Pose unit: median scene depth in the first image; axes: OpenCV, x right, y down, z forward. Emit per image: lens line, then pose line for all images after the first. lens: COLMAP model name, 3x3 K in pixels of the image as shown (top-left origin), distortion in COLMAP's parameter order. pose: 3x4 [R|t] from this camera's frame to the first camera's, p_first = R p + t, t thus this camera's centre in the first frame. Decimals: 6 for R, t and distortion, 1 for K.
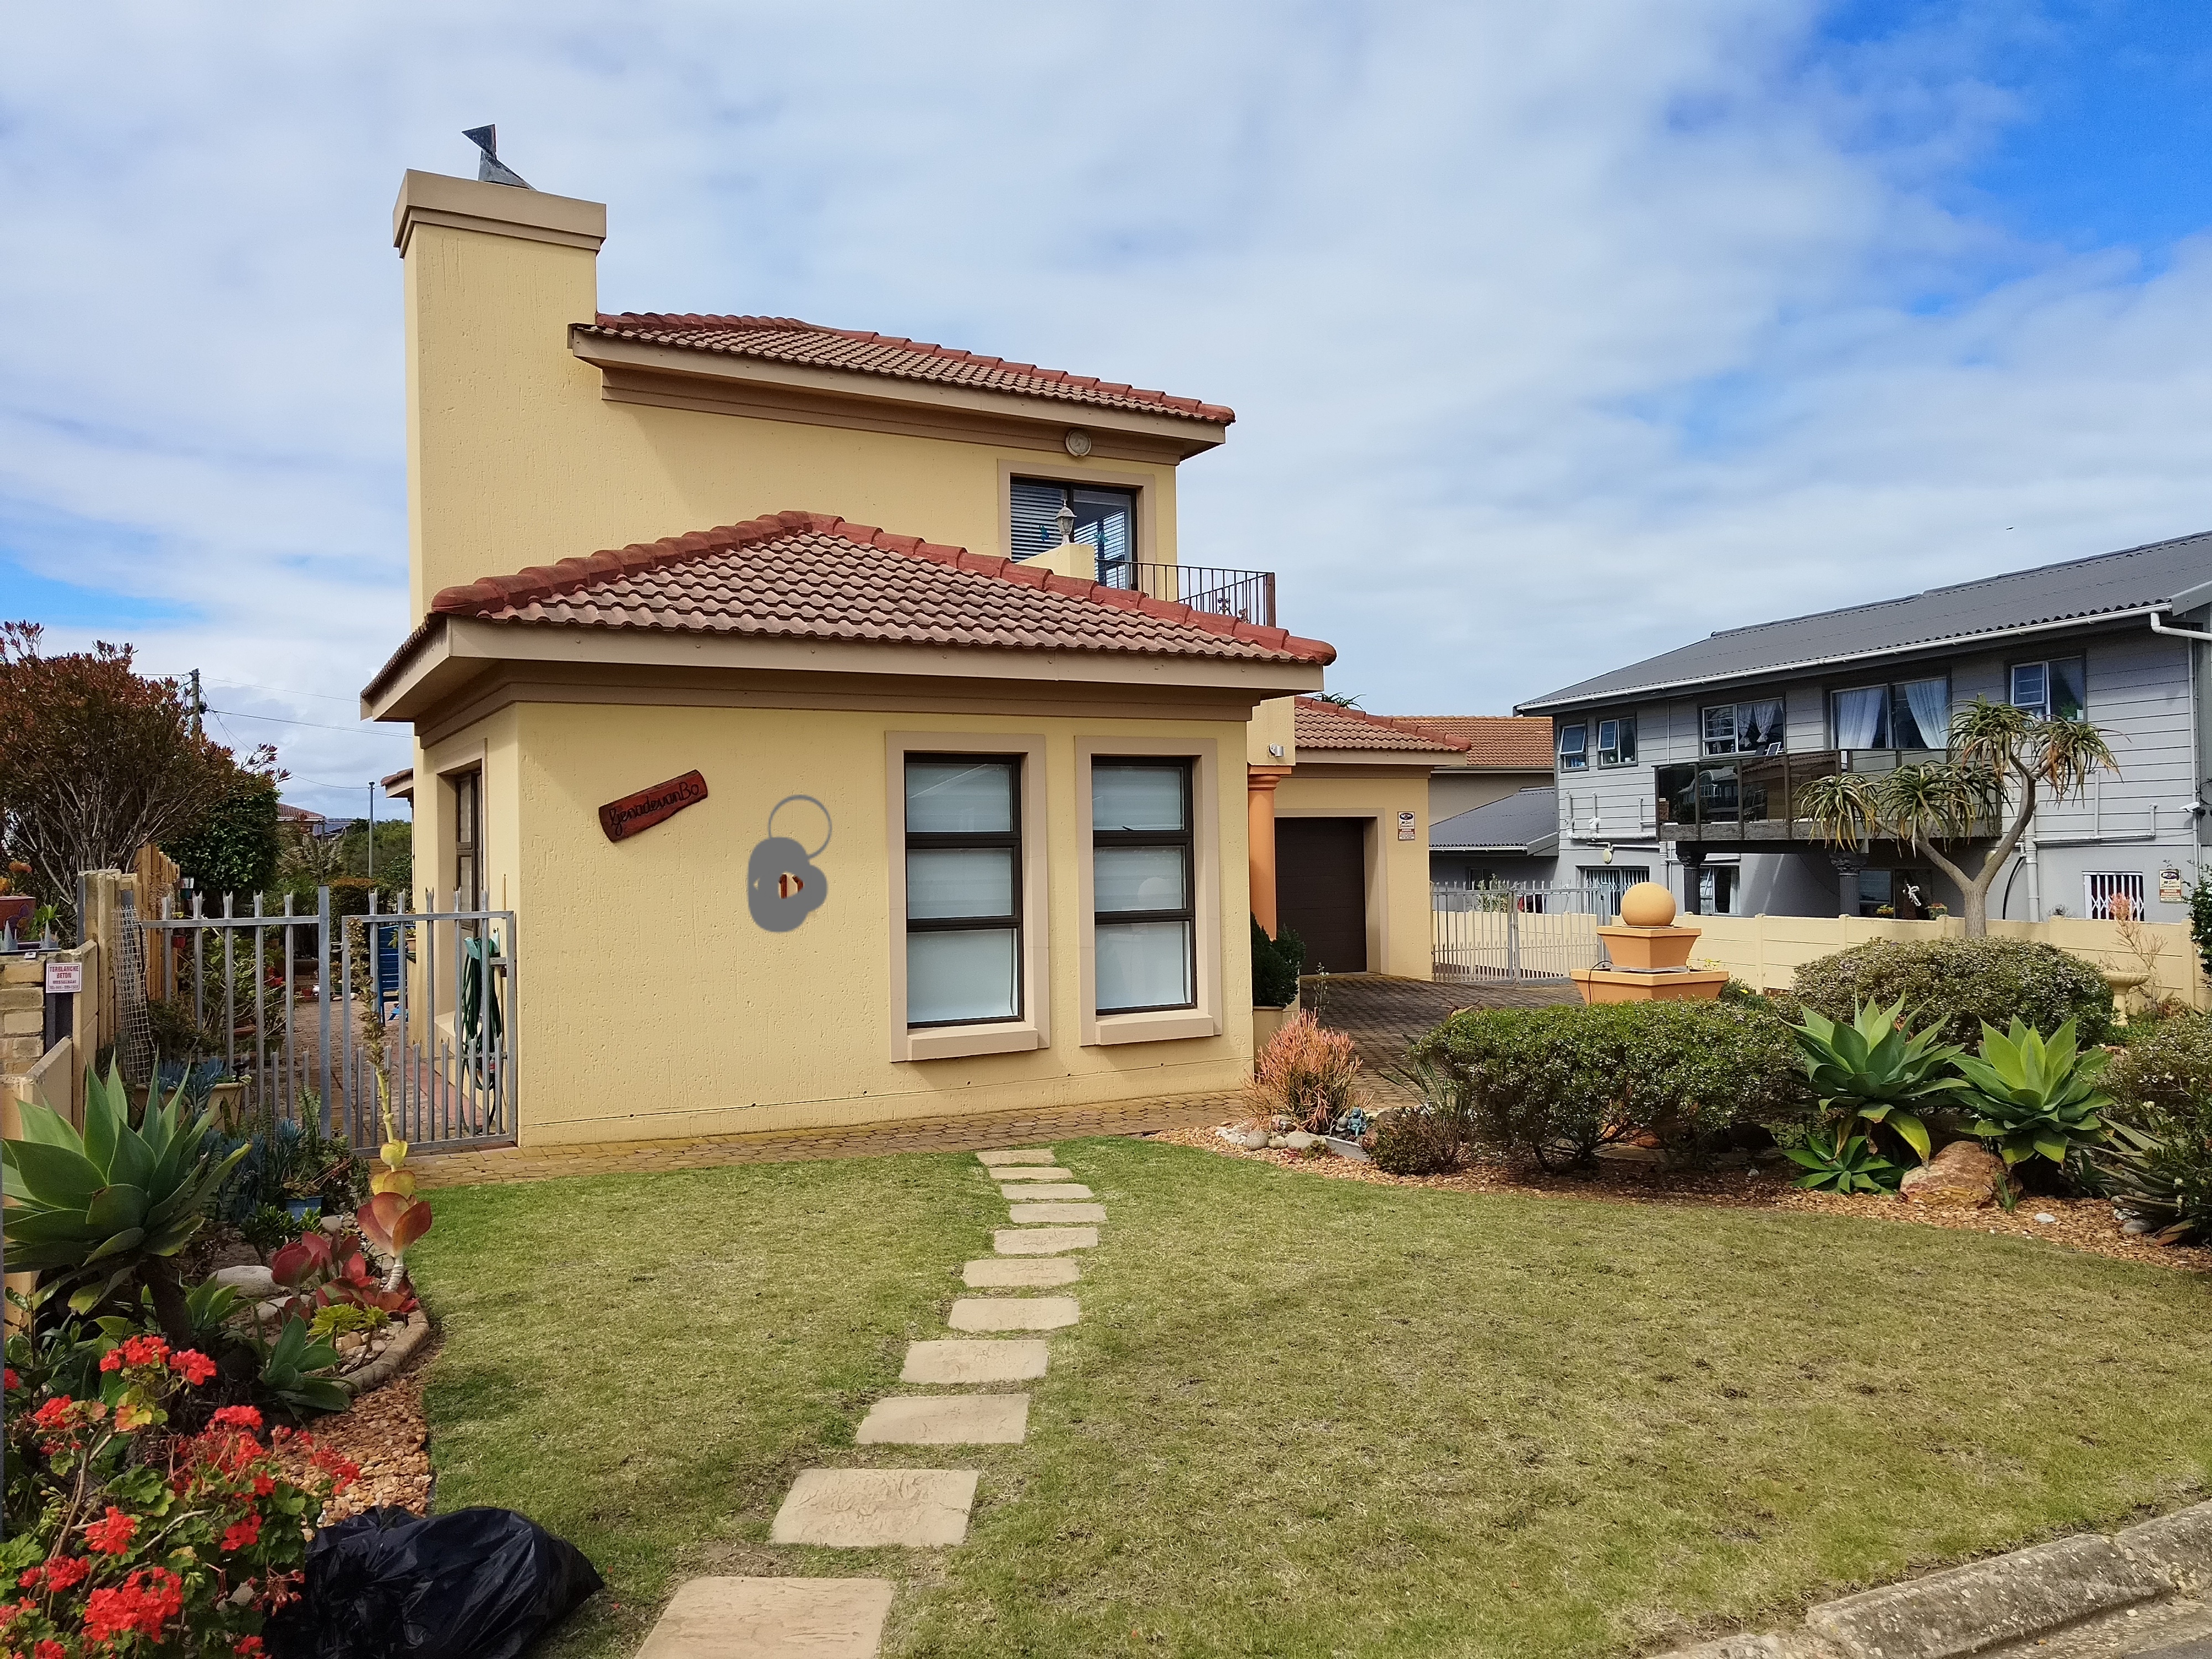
lens RADIAL K [[1613.5, 0, 1112.3], [0, 1613.5, 836.9], [0, 0, 1]] dist [0.054086, -0.047159]
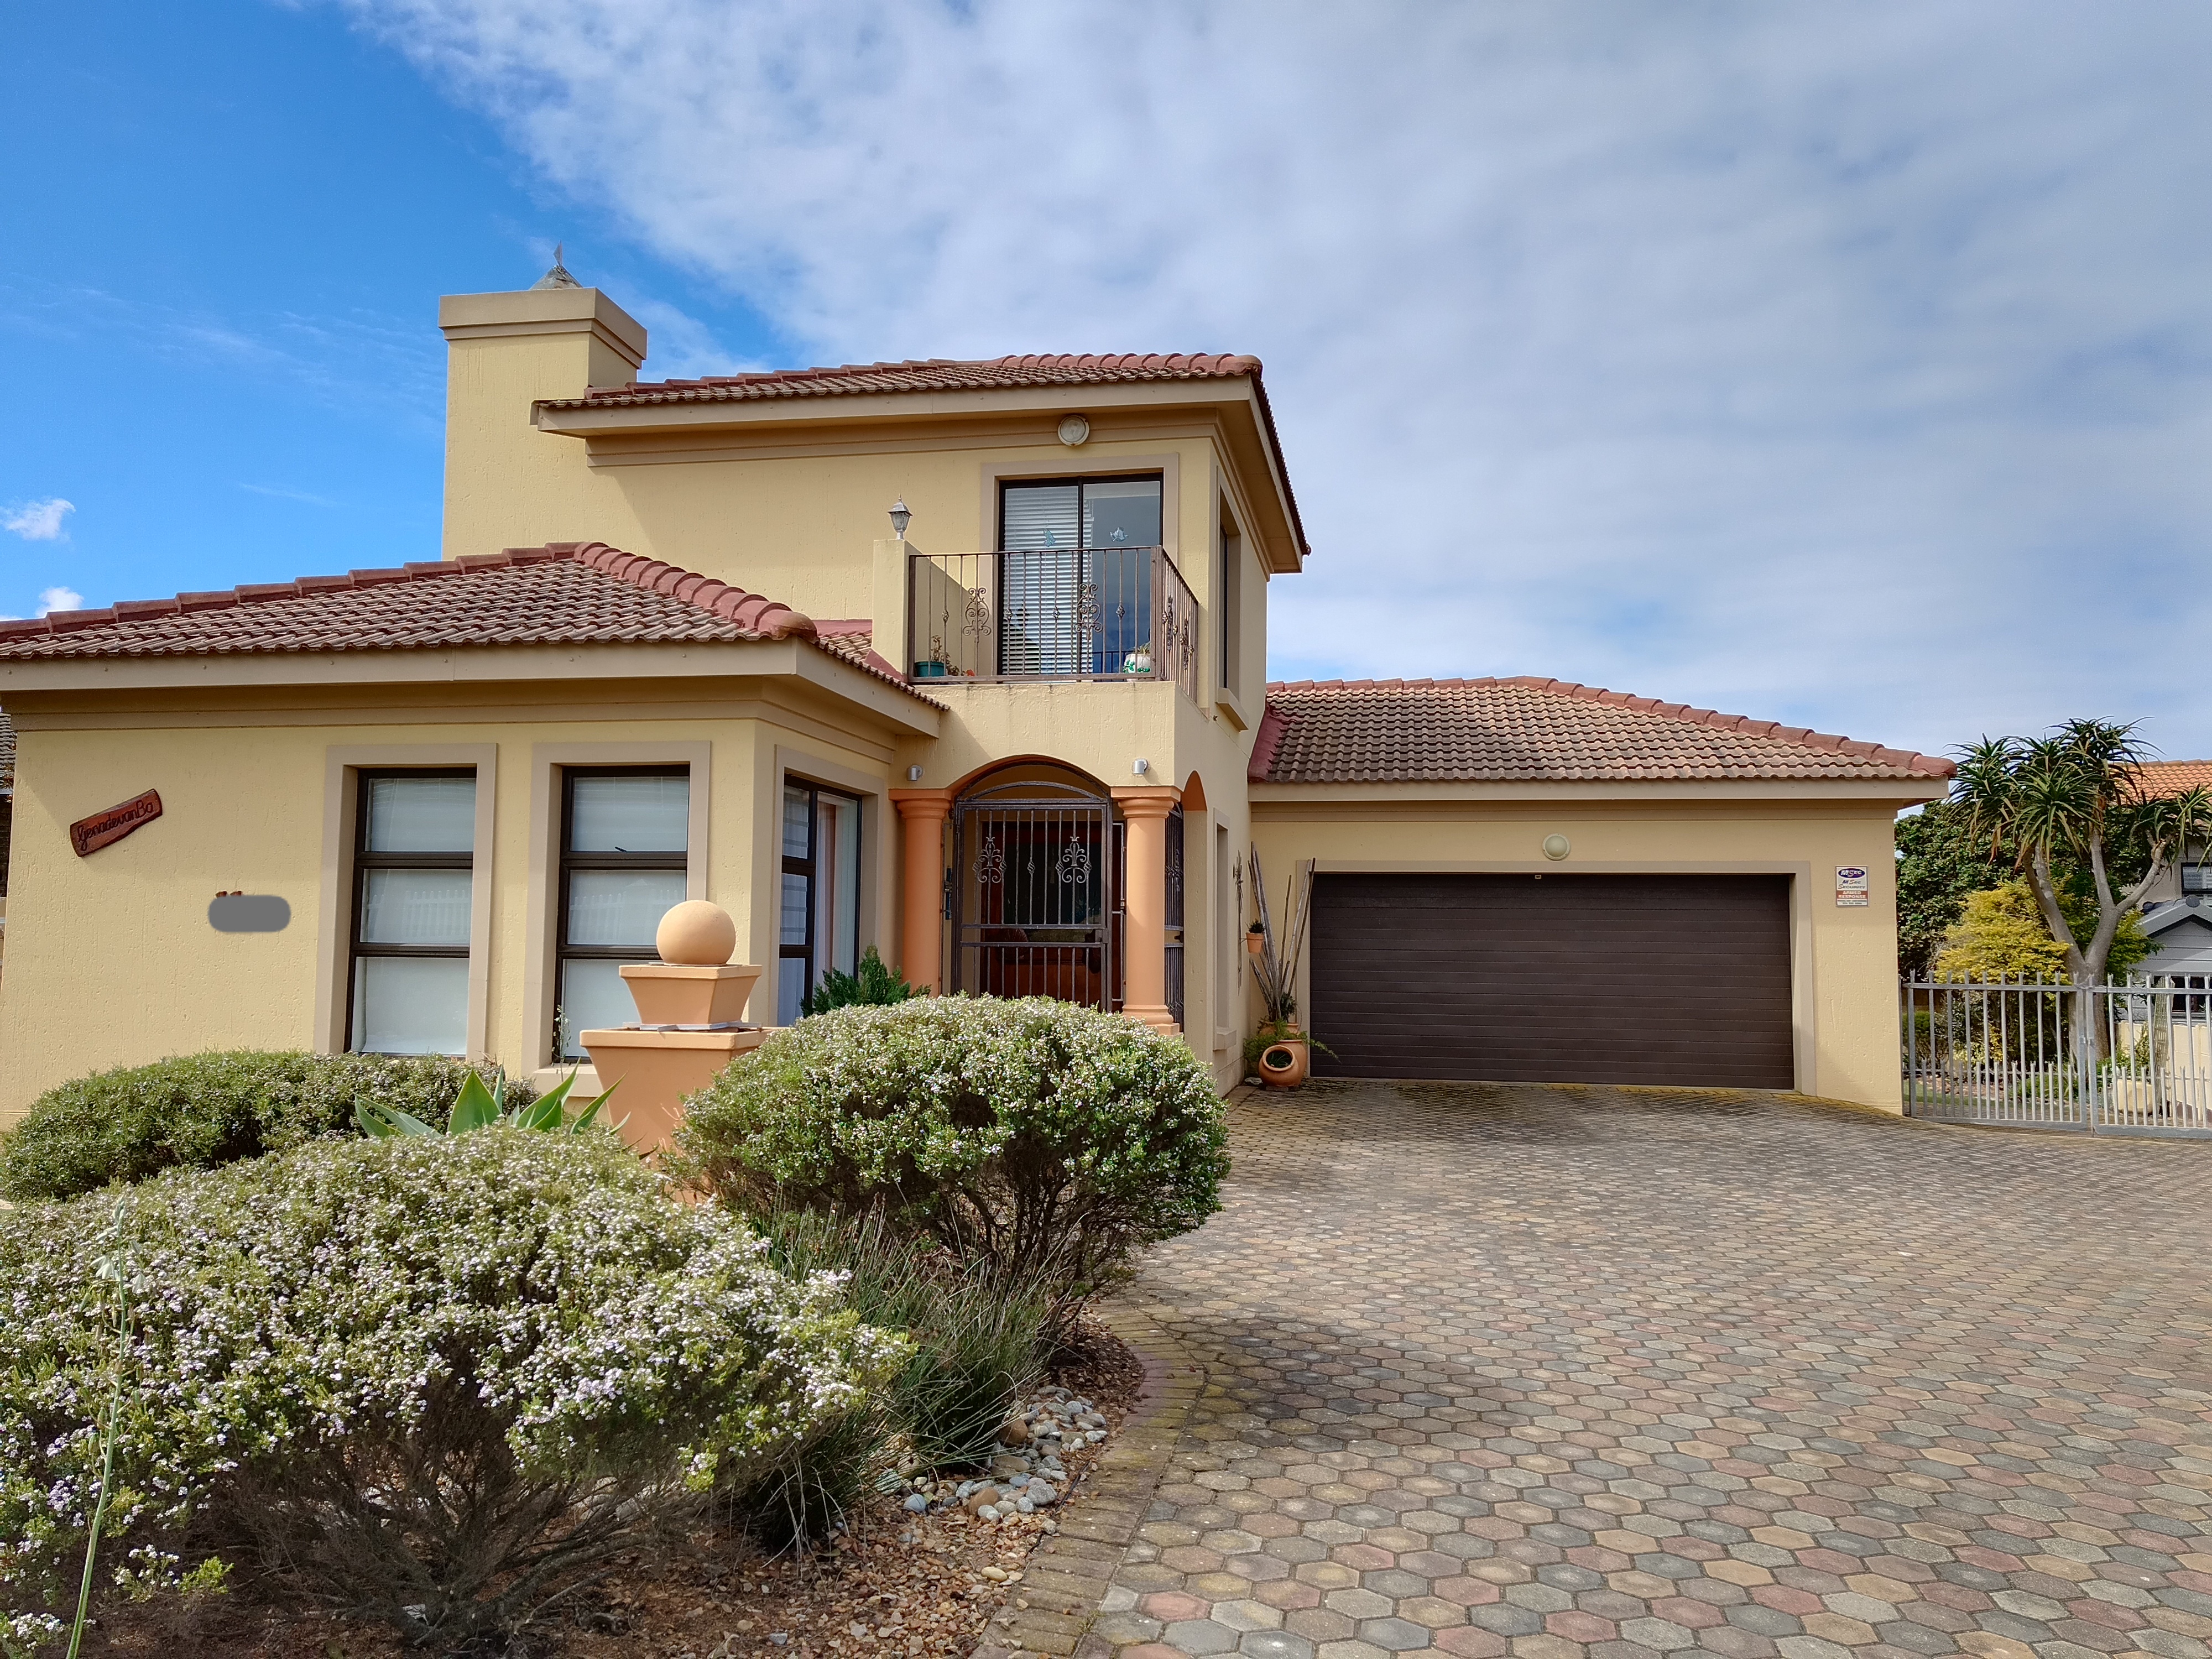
lens RADIAL K [[1613.5, 0, 1104.8], [0, 1613.5, 832.7], [0, 0, 1]] dist [0.054086, -0.047159]
pose [[0.774927, -0.020658, -0.631713, 0.790149], [-0.018377, 0.998307, -0.055190, 0.030524], [0.631784, 0.054377, 0.773235, 0.513802]]
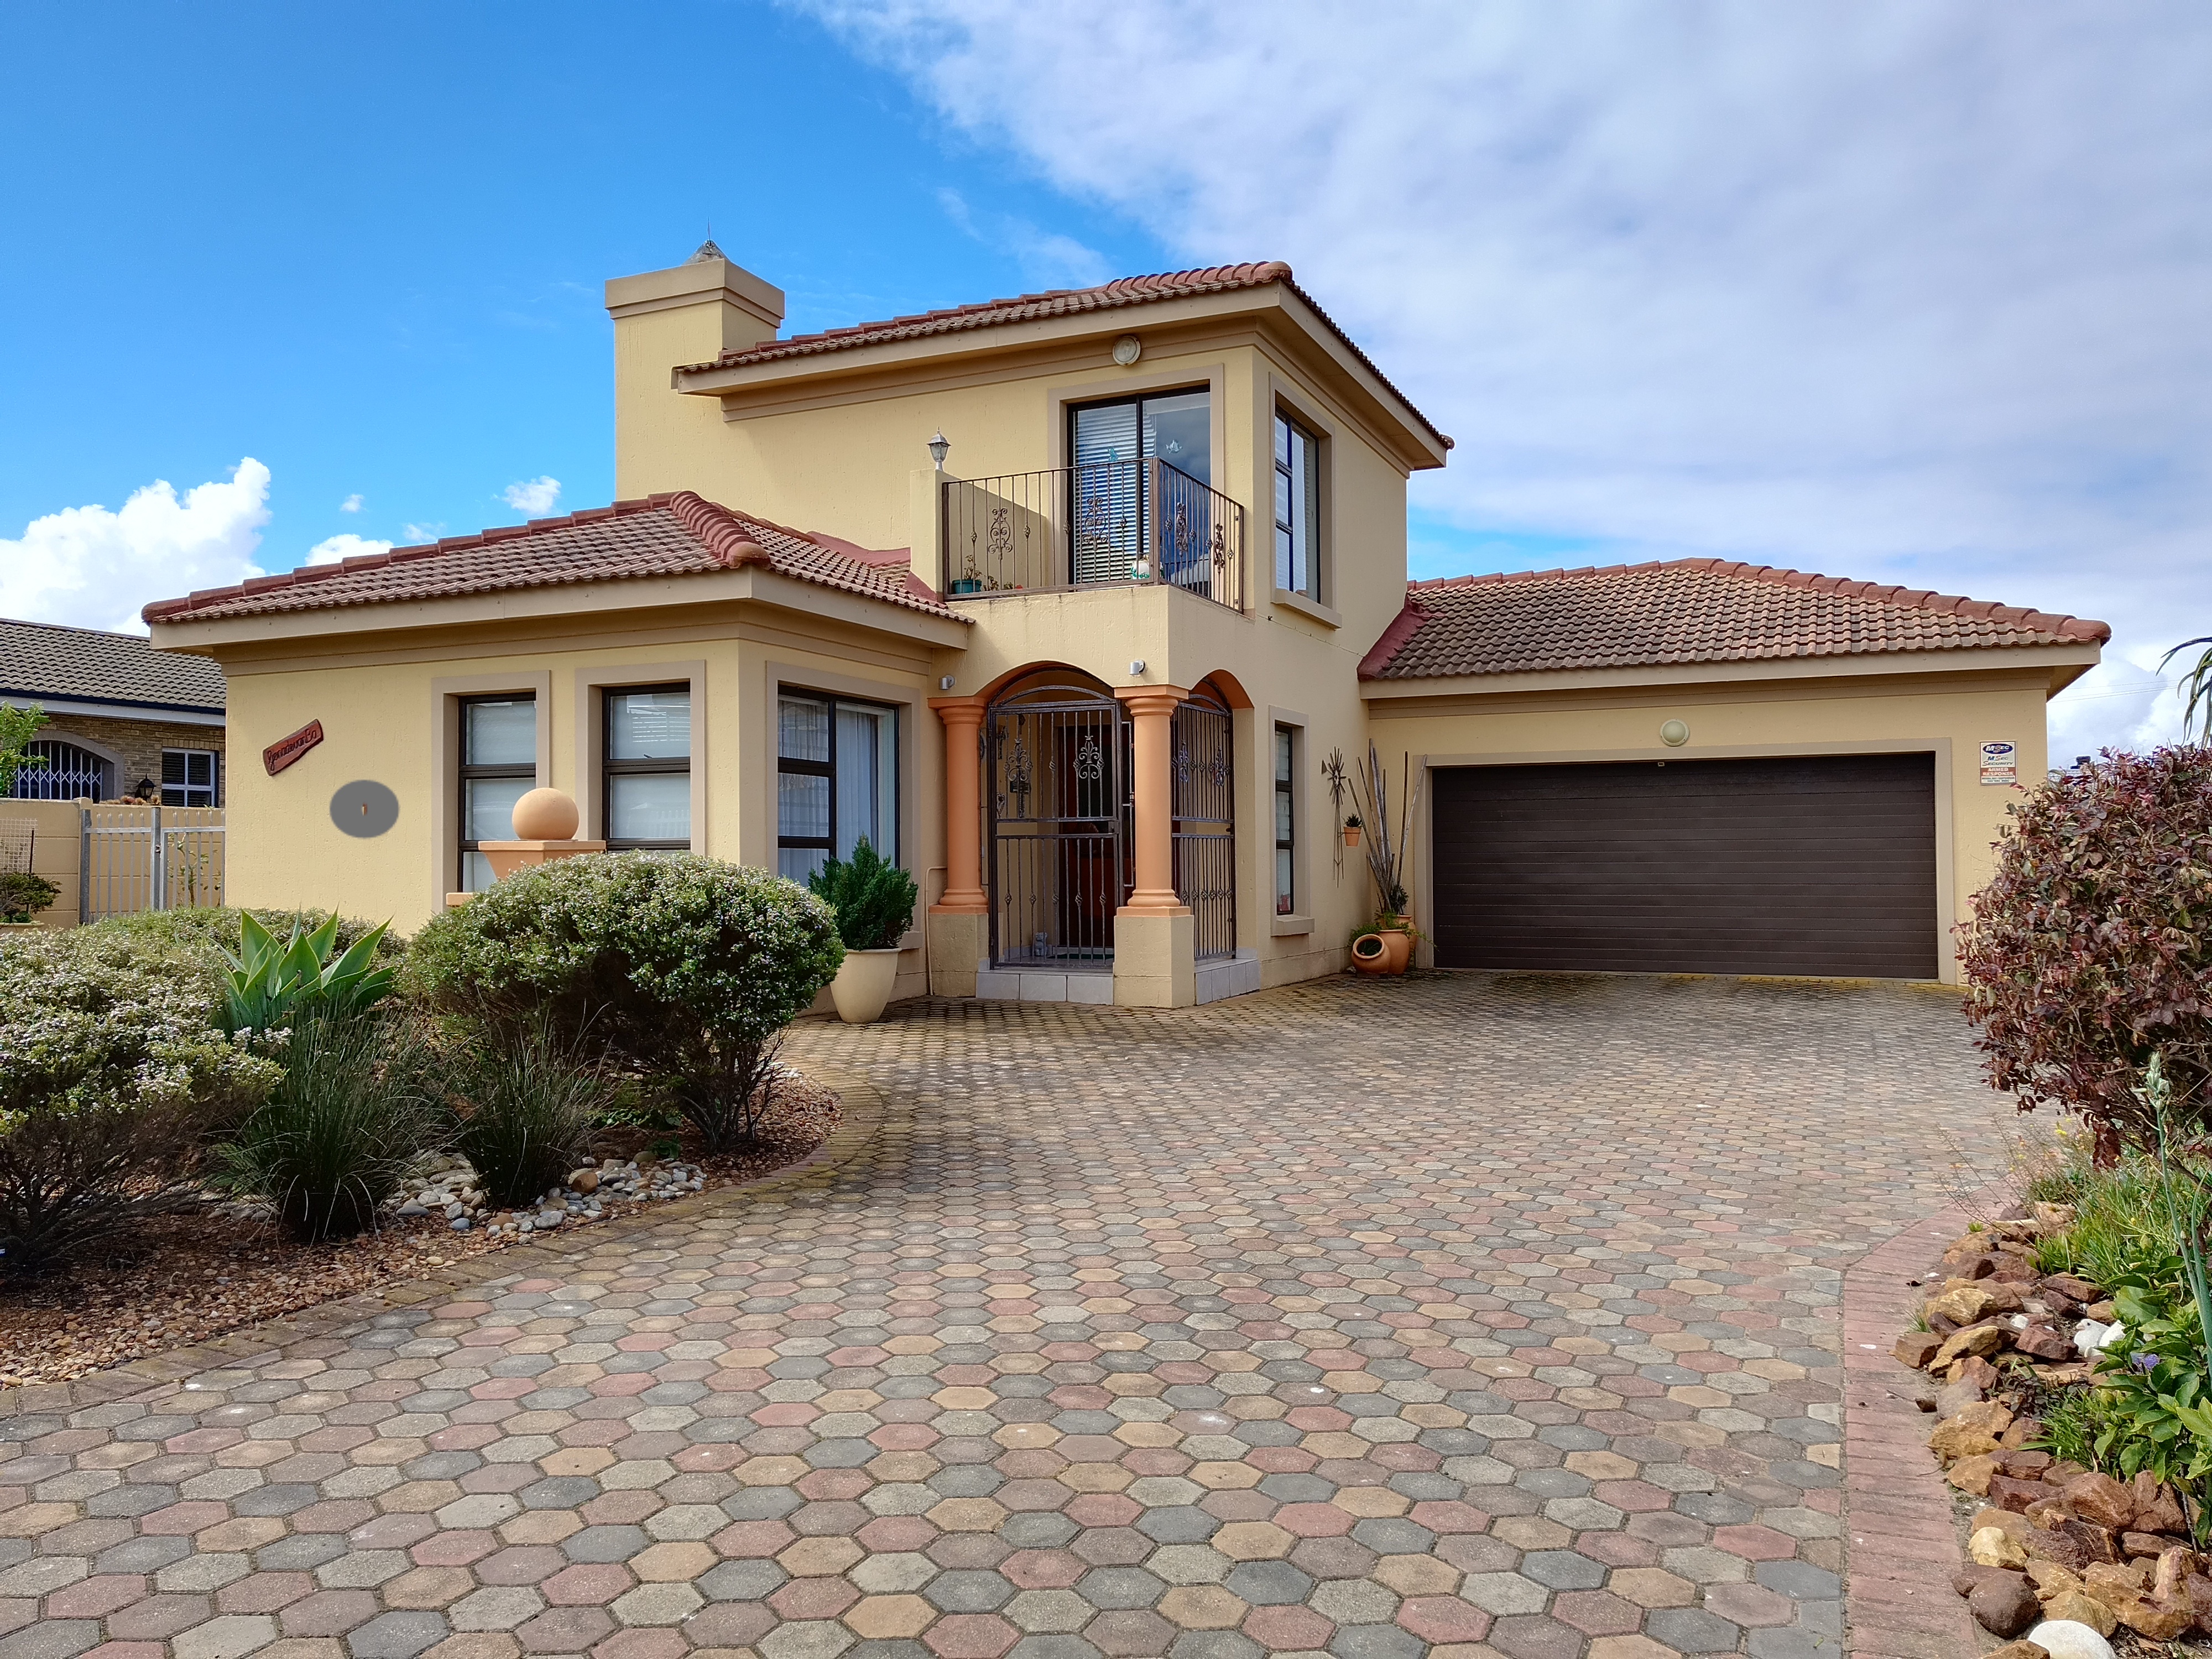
lens RADIAL K [[1613.5, 0, 1104.4], [0, 1613.5, 834.3], [0, 0, 1]] dist [0.054086, -0.047159]
pose [[0.602694, -0.001936, -0.797970, 1.031016], [0.000761, 0.999998, -0.001852, 0.047590], [0.797972, 0.000509, 0.602694, 0.643336]]
